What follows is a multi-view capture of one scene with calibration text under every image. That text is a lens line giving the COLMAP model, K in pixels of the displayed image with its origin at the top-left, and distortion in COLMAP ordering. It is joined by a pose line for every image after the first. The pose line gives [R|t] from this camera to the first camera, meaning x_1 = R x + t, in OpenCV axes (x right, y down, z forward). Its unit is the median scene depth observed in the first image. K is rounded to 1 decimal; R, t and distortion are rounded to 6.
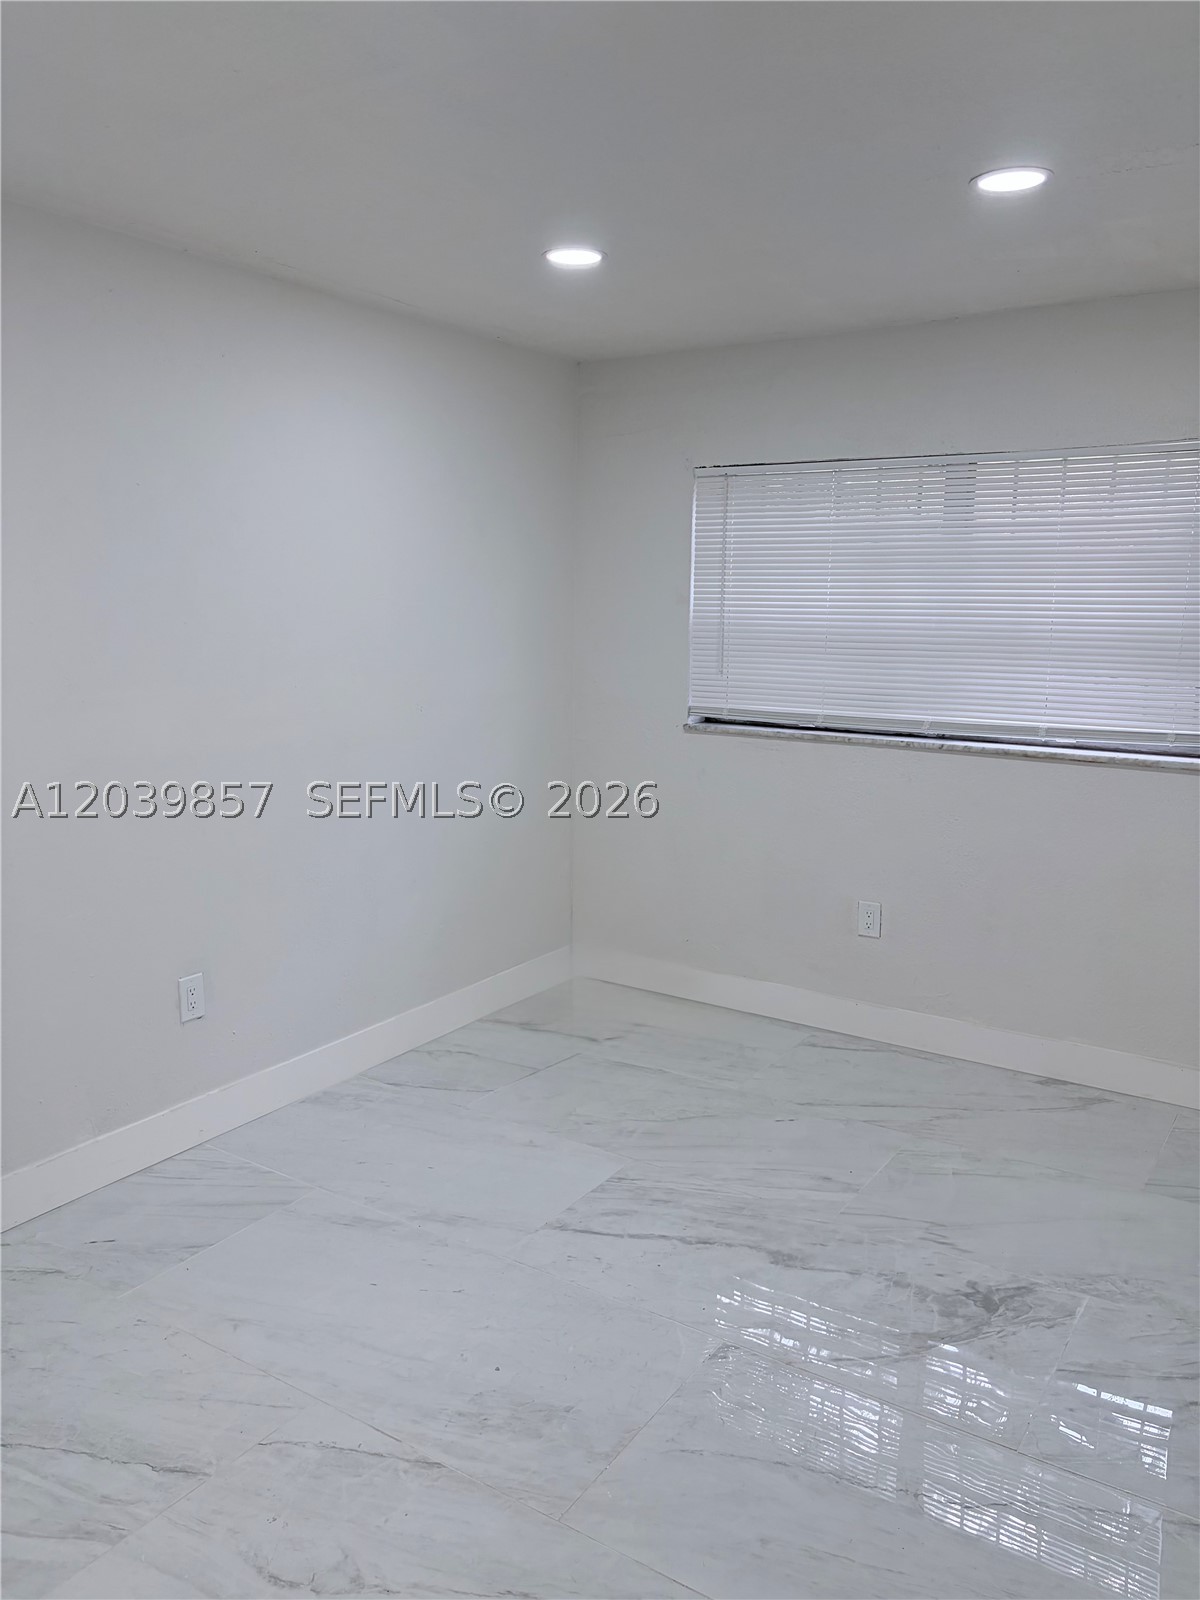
lens RADIAL K [[1239.7, 0, 593.2], [0, 1239.7, 799.3], [0, 0, 1]] dist [0.043230, -0.049137]
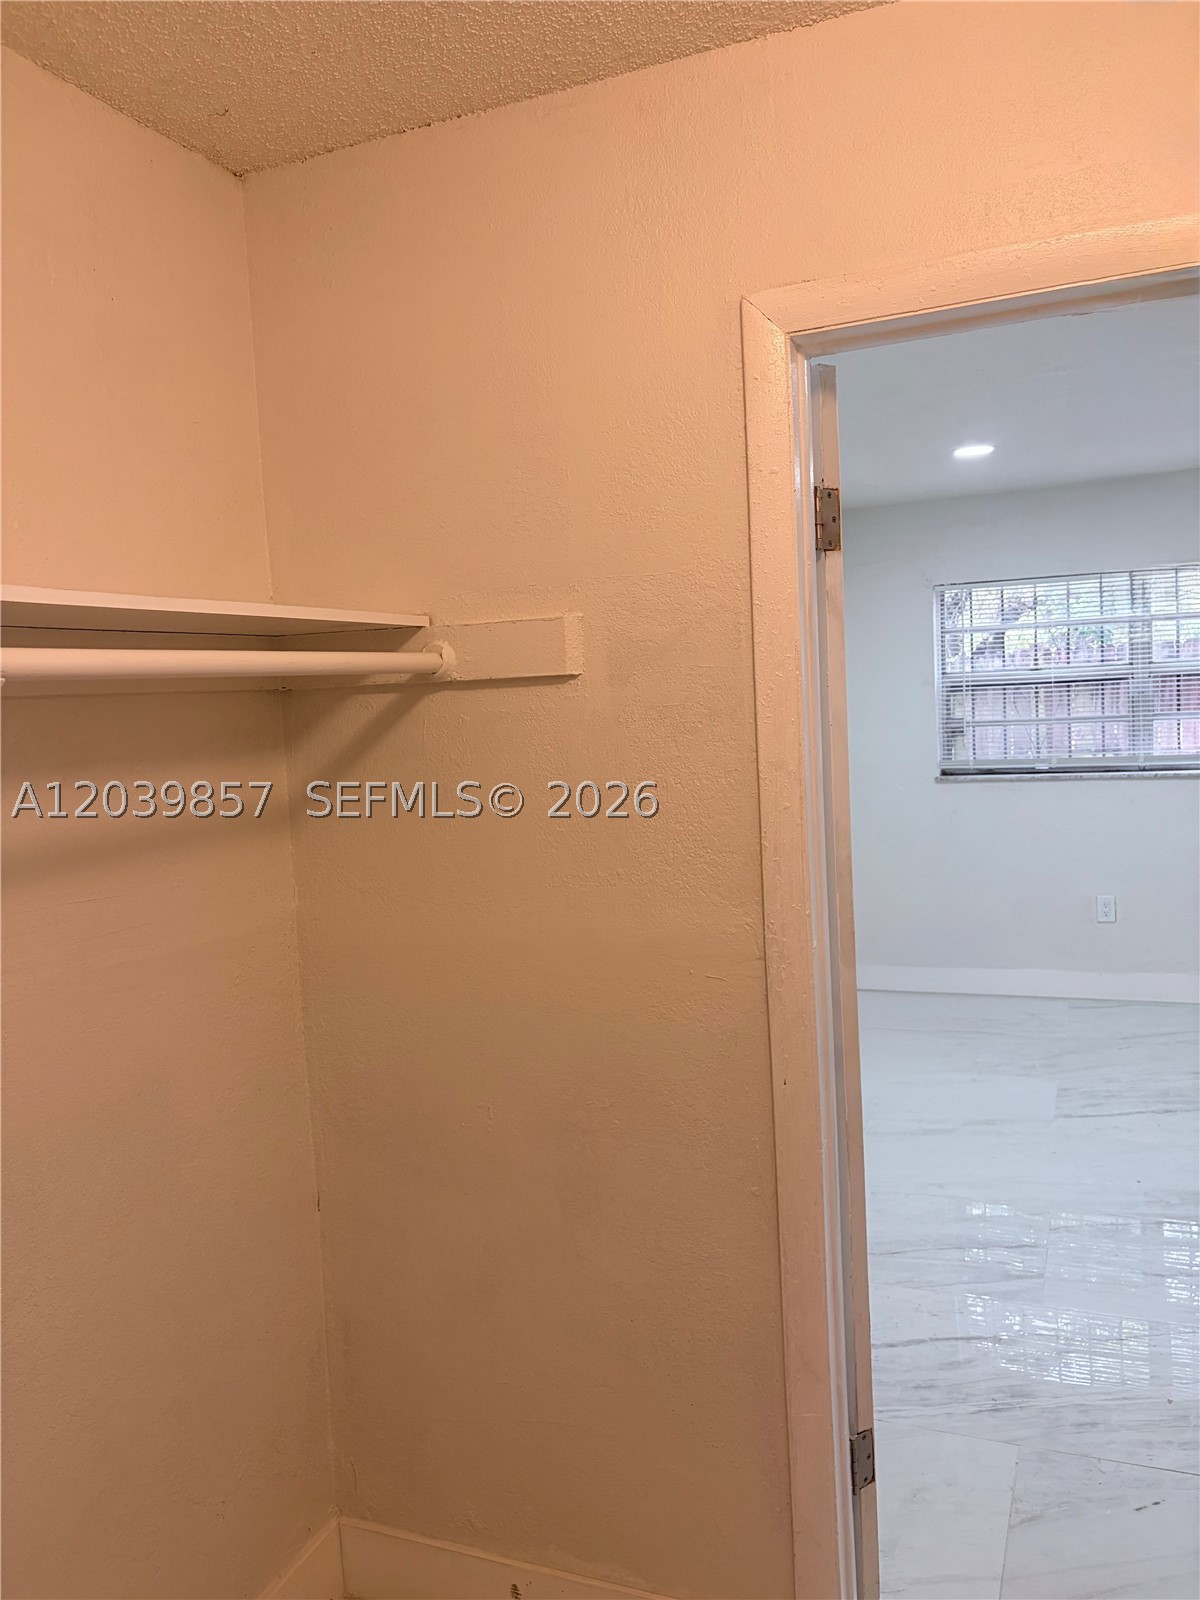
lens RADIAL K [[1239.7, 0, 610.0], [0, 1239.7, 793.3], [0, 0, 1]] dist [0.043230, -0.049137]
pose [[0.979355, -0.071828, 0.188955, -0.548841], [0.087849, 0.993090, -0.077816, 0.030299], [-0.182060, 0.092810, 0.978898, -0.233031]]
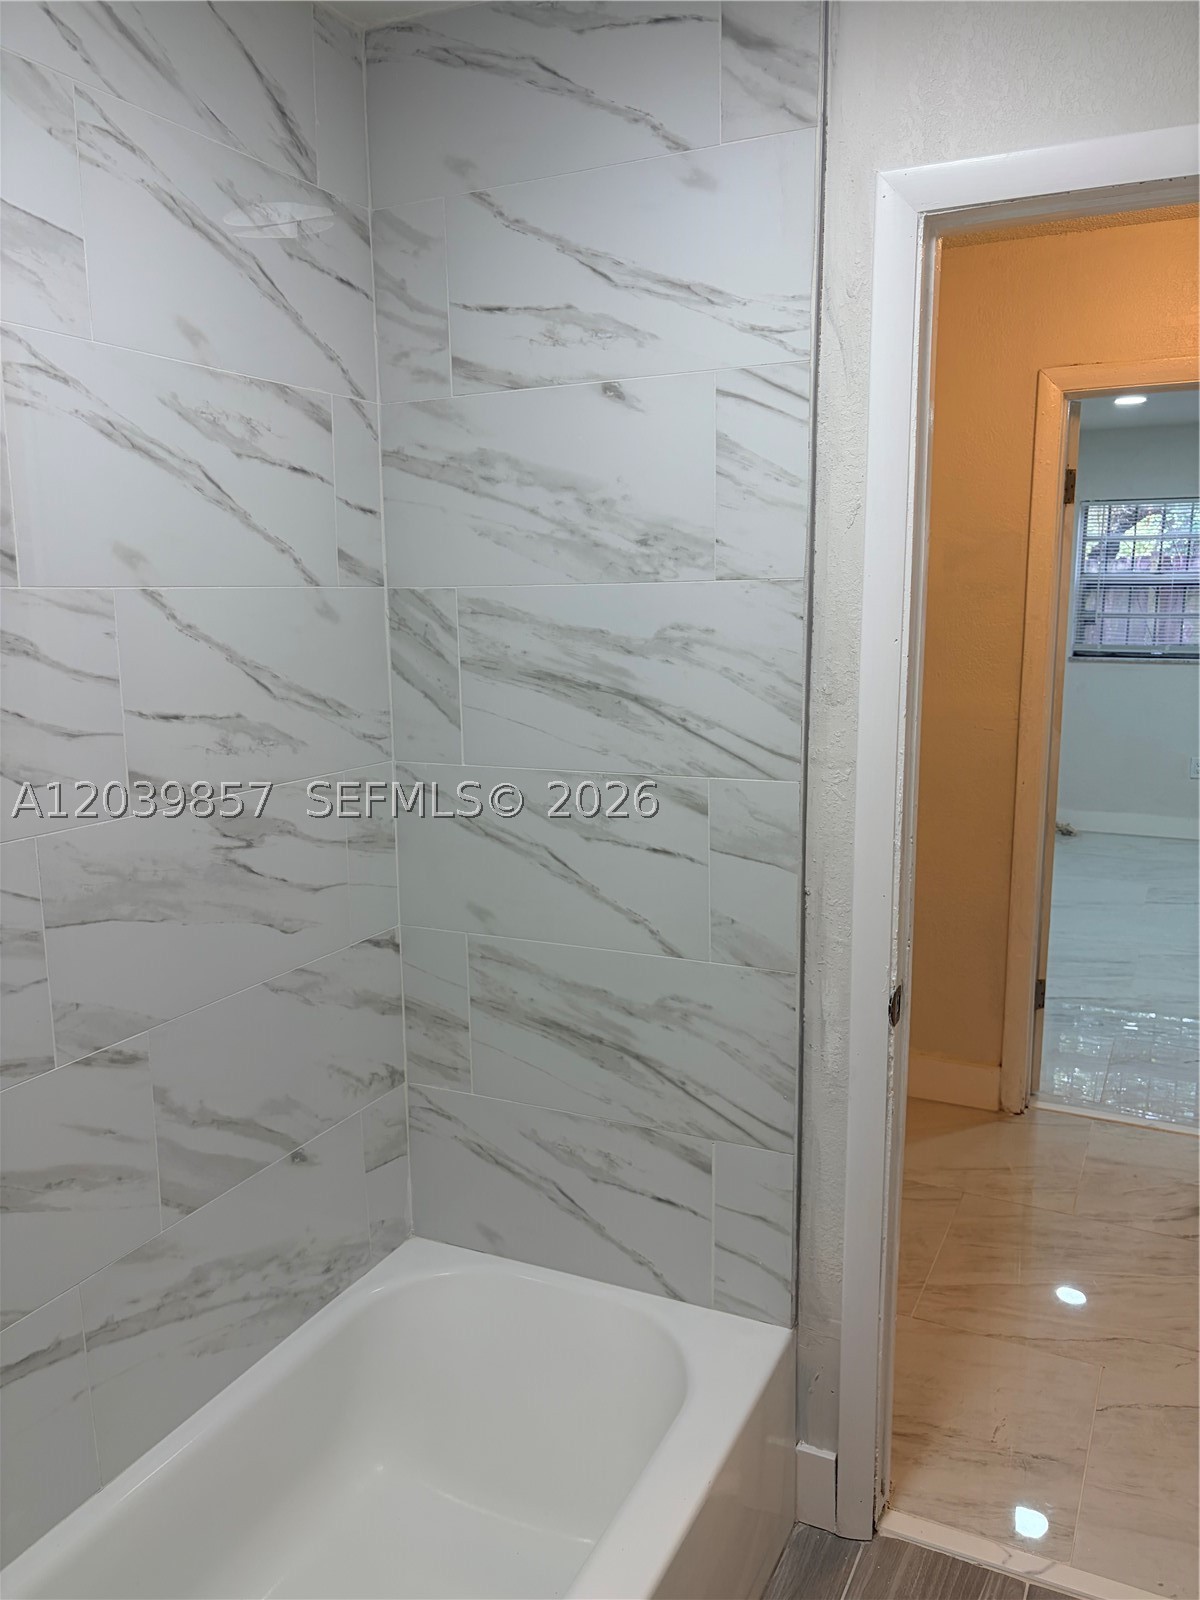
lens RADIAL K [[1239.7, 0, 608.1], [0, 1239.7, 804.7], [0, 0, 1]] dist [0.043230, -0.049137]
pose [[0.992123, -0.033949, 0.120581, -0.791585], [0.031841, 0.999305, 0.019364, 0.090396], [-0.121155, -0.015372, 0.992515, -0.607250]]
